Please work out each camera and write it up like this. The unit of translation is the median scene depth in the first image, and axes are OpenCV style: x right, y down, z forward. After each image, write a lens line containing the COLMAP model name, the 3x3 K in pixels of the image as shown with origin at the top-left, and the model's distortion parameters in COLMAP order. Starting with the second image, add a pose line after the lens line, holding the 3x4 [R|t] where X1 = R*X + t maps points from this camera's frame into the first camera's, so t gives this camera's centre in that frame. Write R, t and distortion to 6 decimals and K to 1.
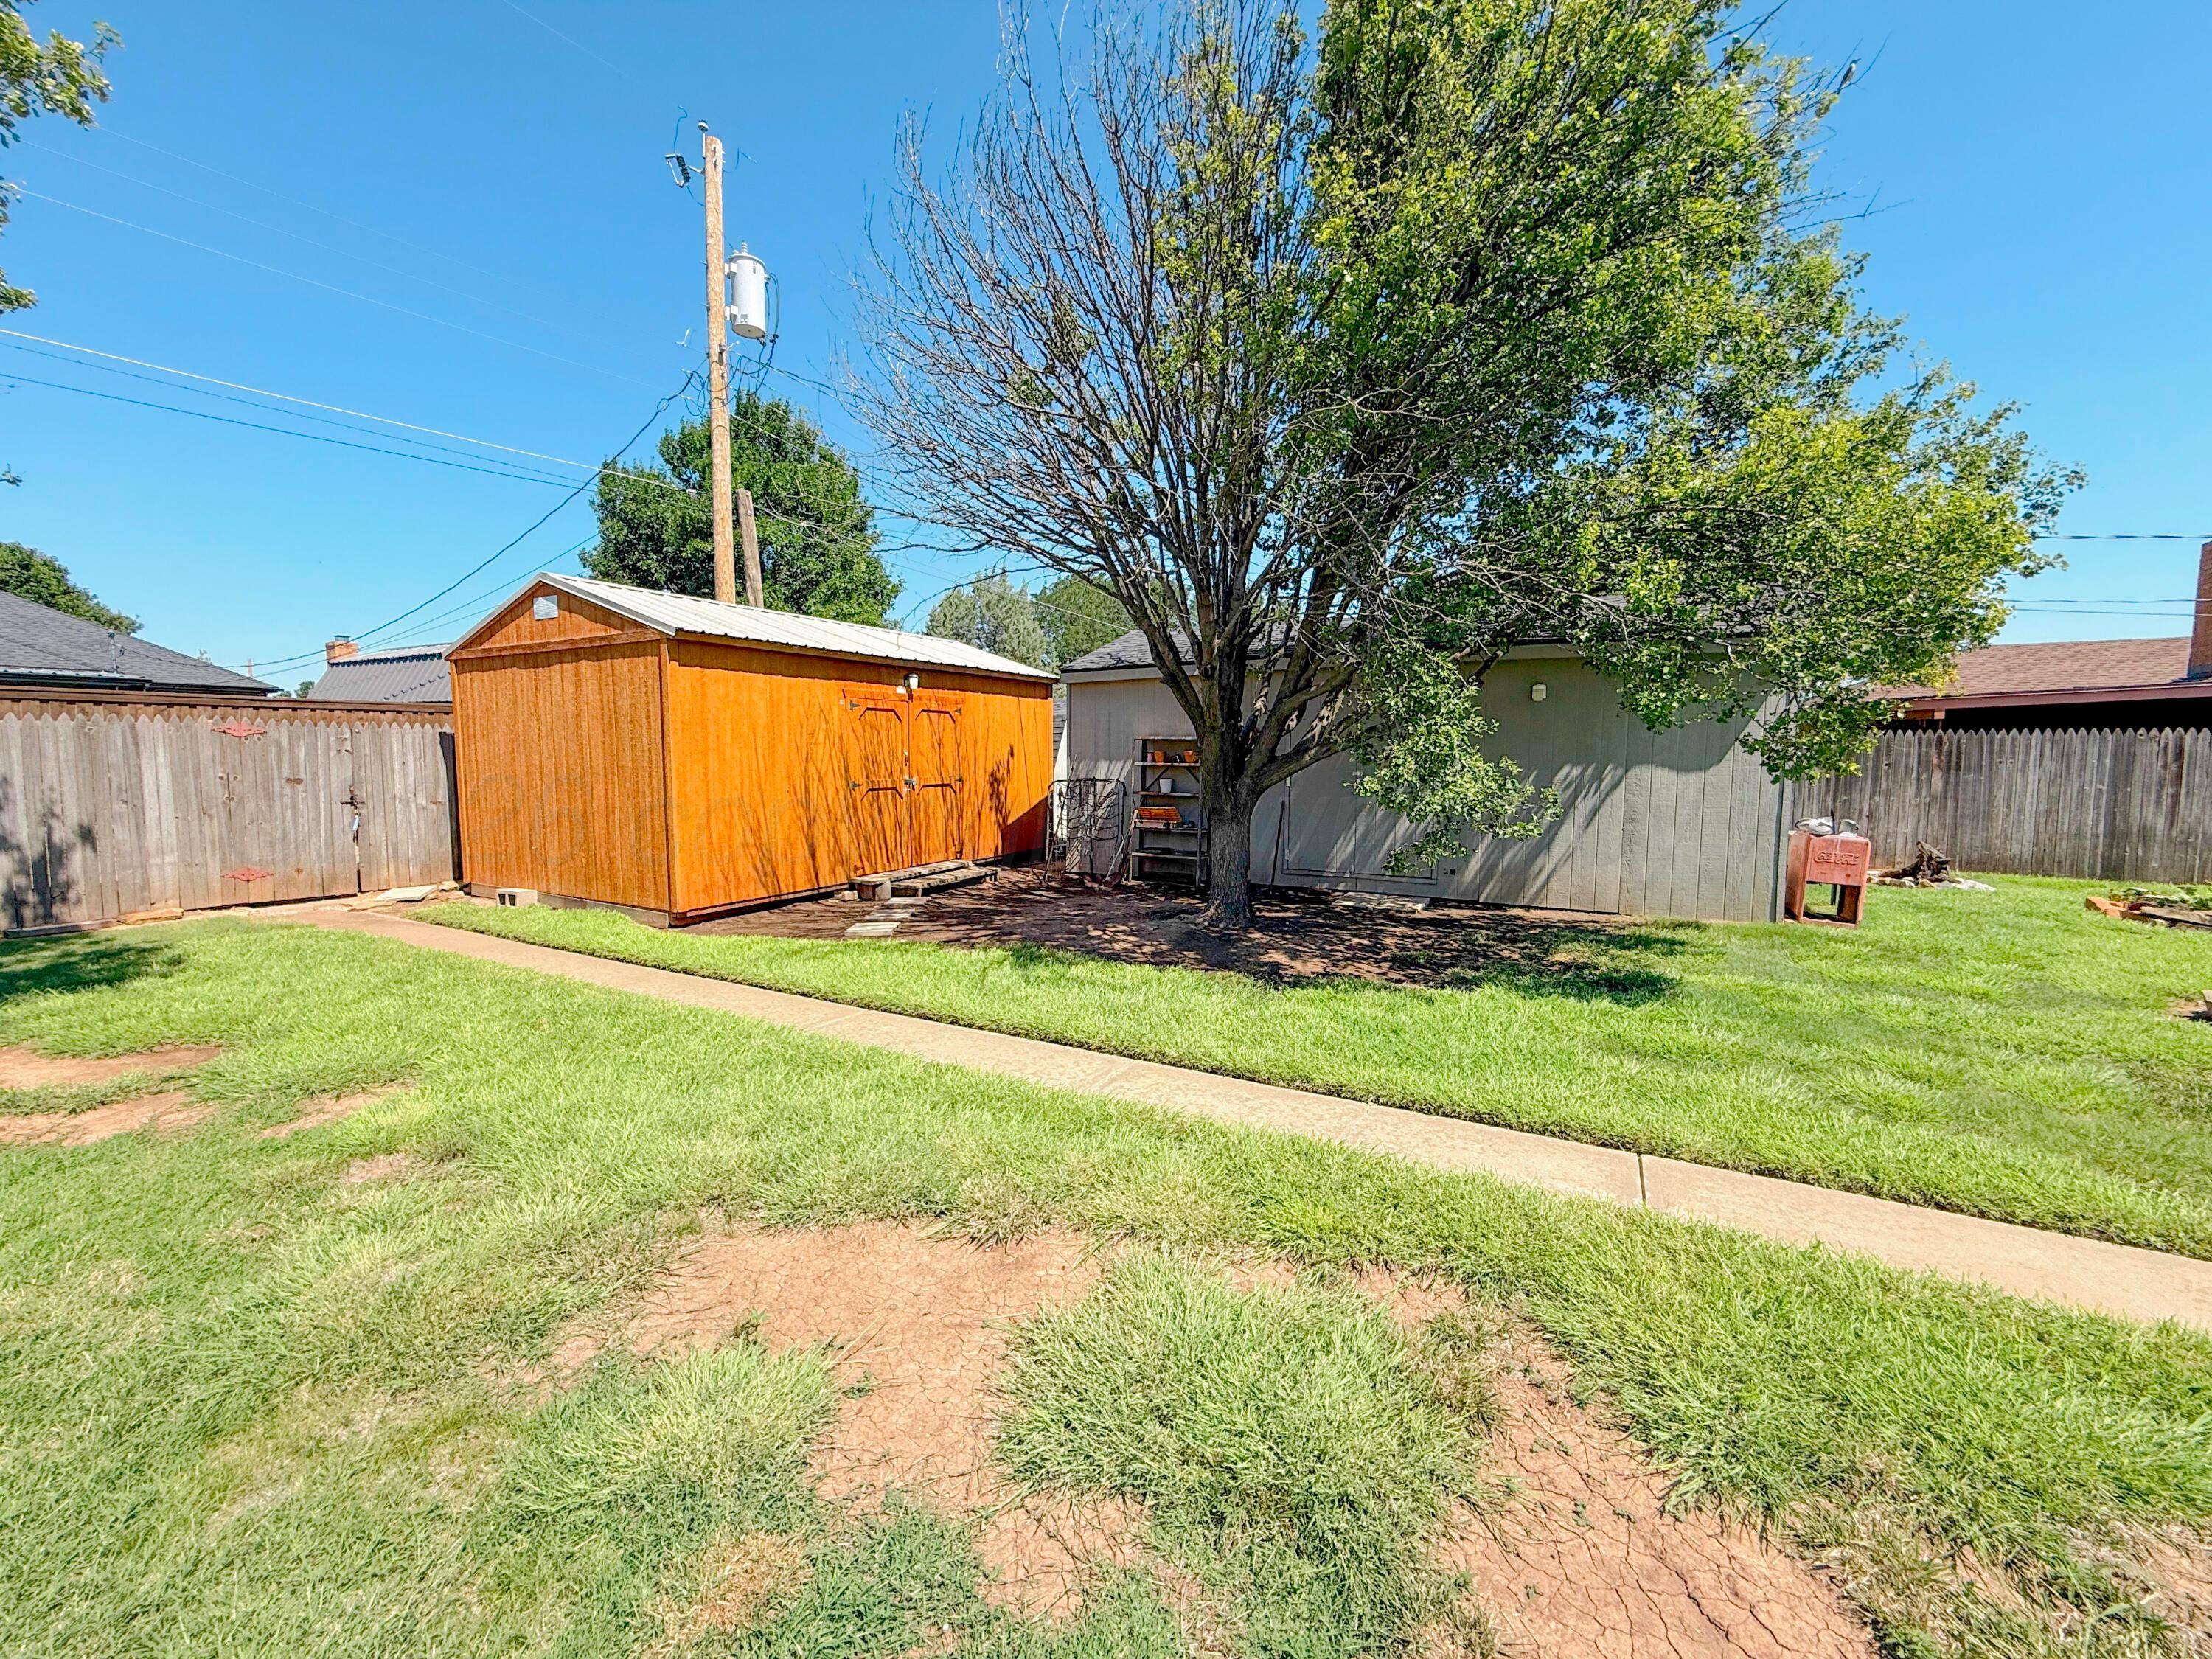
lens RADIAL K [[881.8, 0, 1100.2], [0, 881.8, 830.3], [0, 0, 1]] dist [-0.002964, 0.001205]
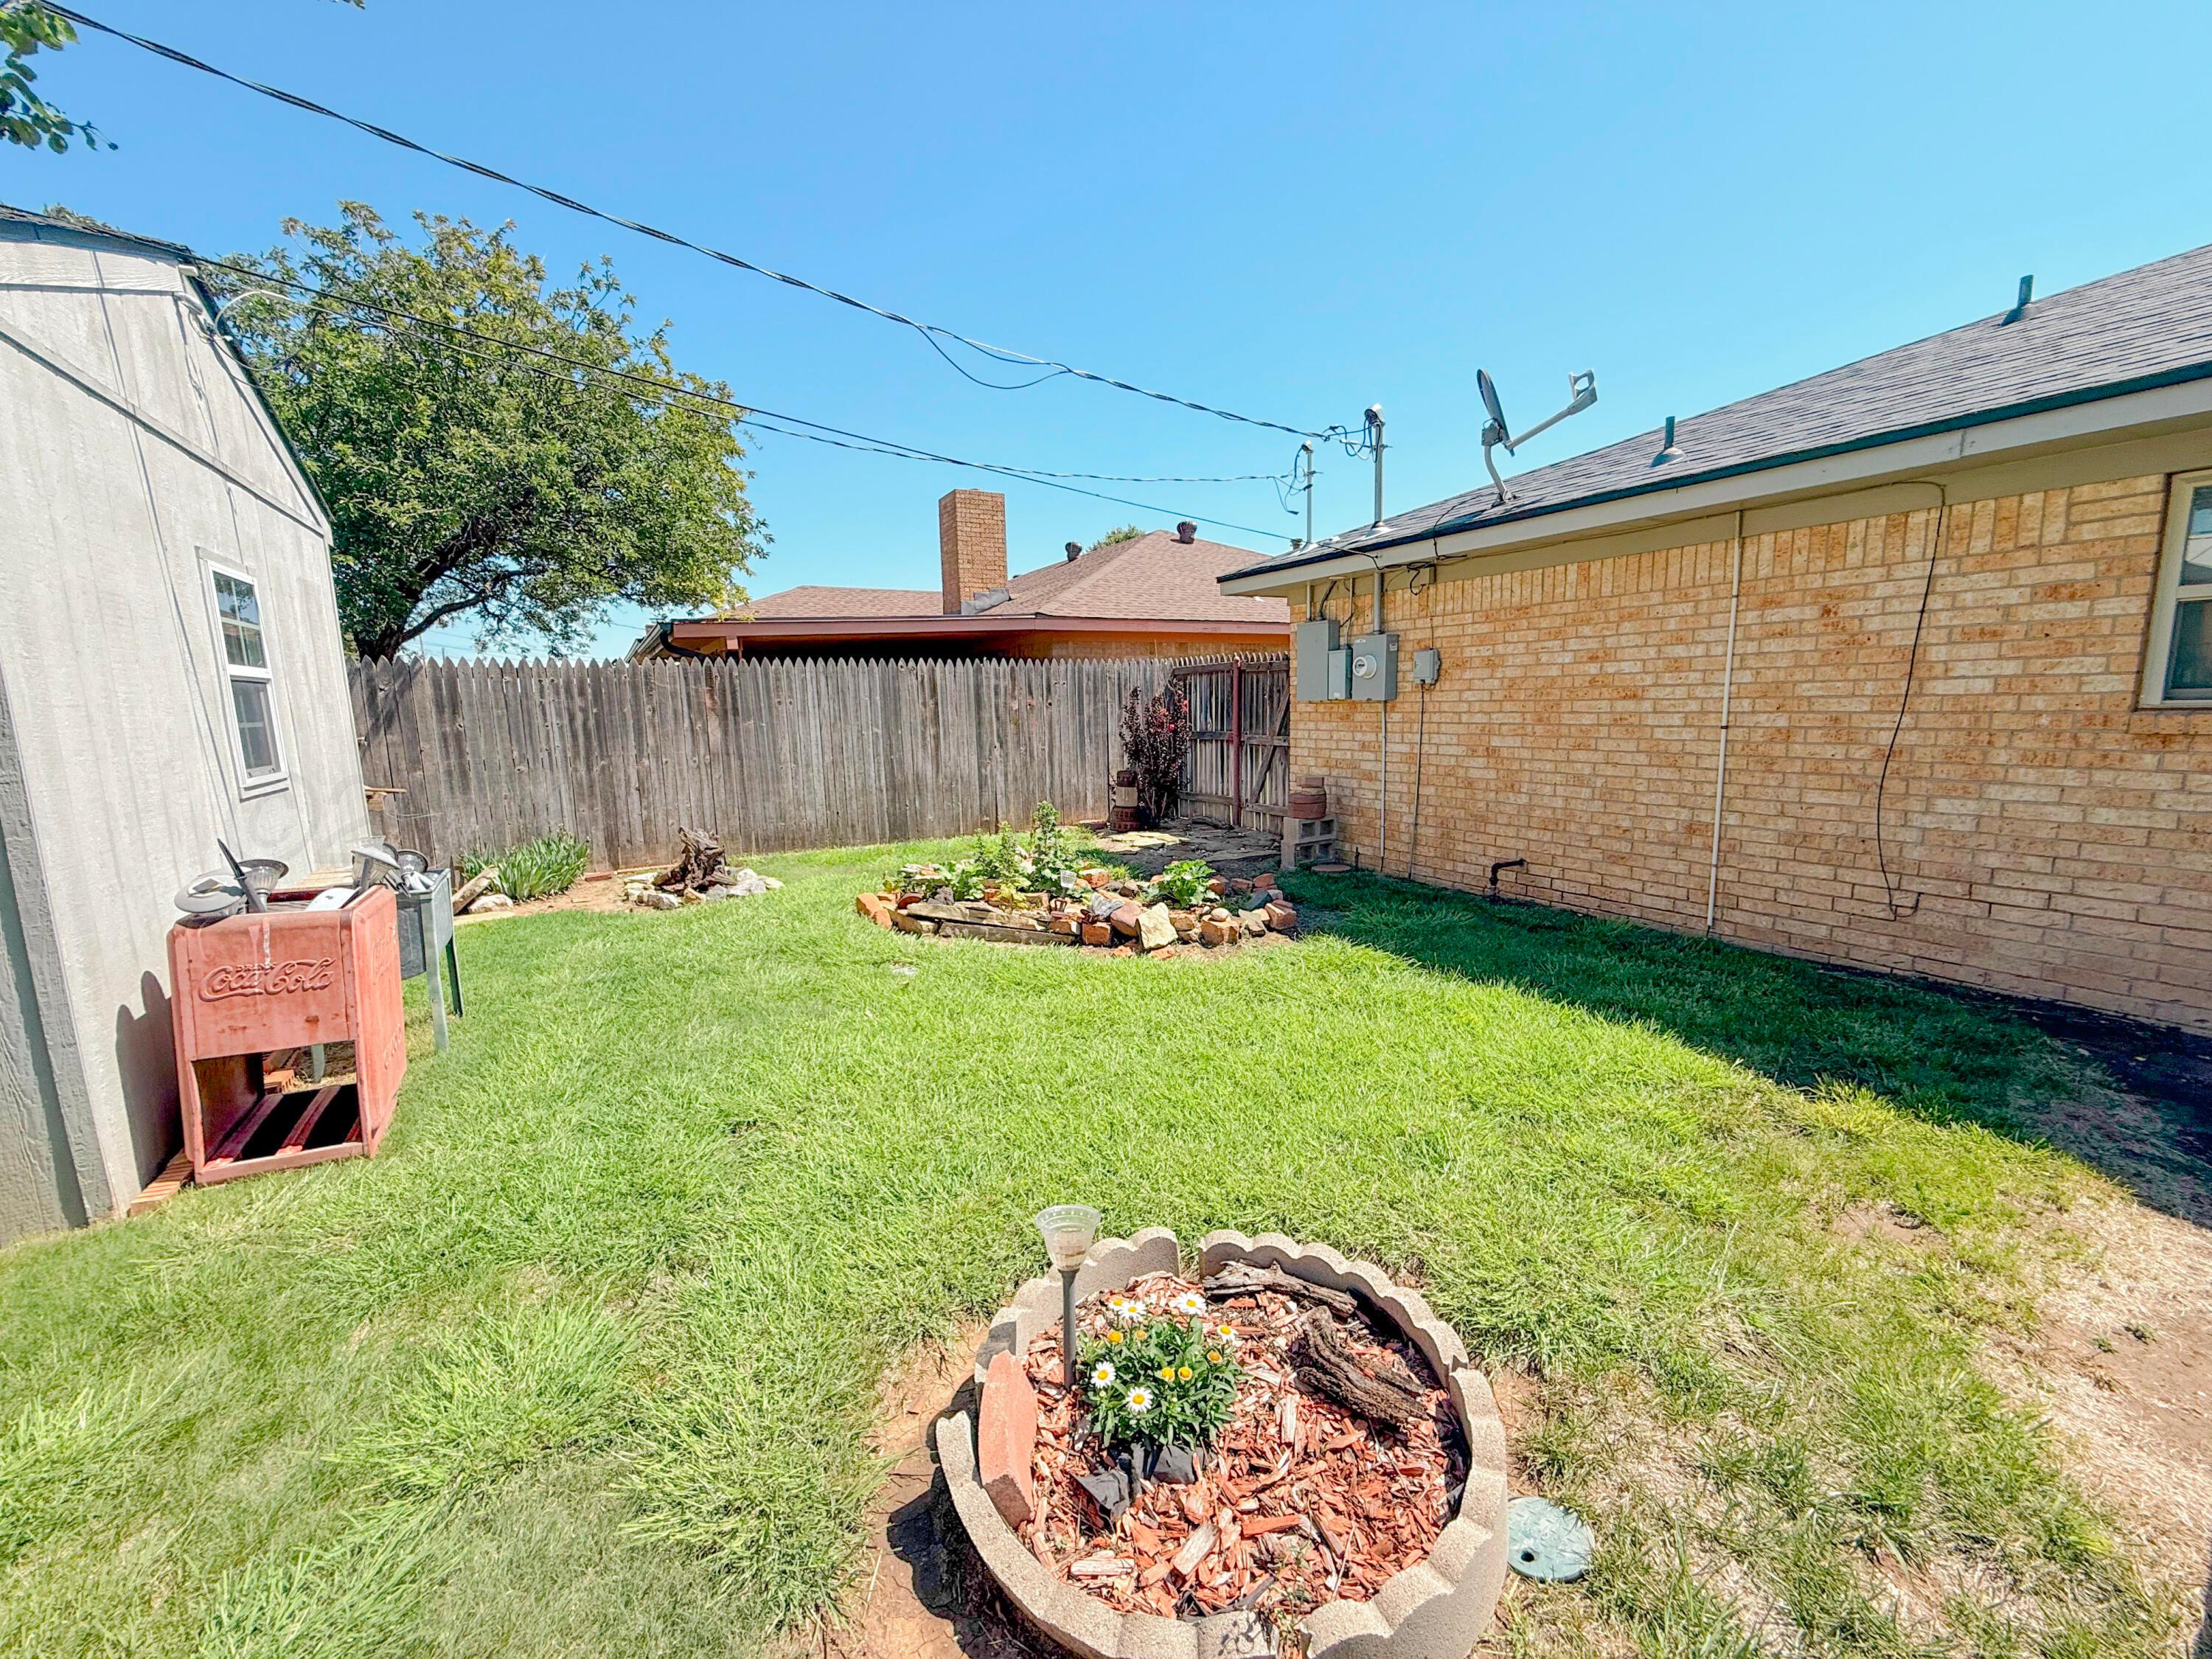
lens RADIAL K [[881.8, 0, 1100.2], [0, 881.8, 830.3], [0, 0, 1]] dist [-0.002964, 0.001205]
pose [[0.508933, -0.141807, 0.849046, 0.353752], [0.095600, 0.989547, 0.107969, -0.017275], [-0.855481, 0.026219, 0.517169, 0.265062]]
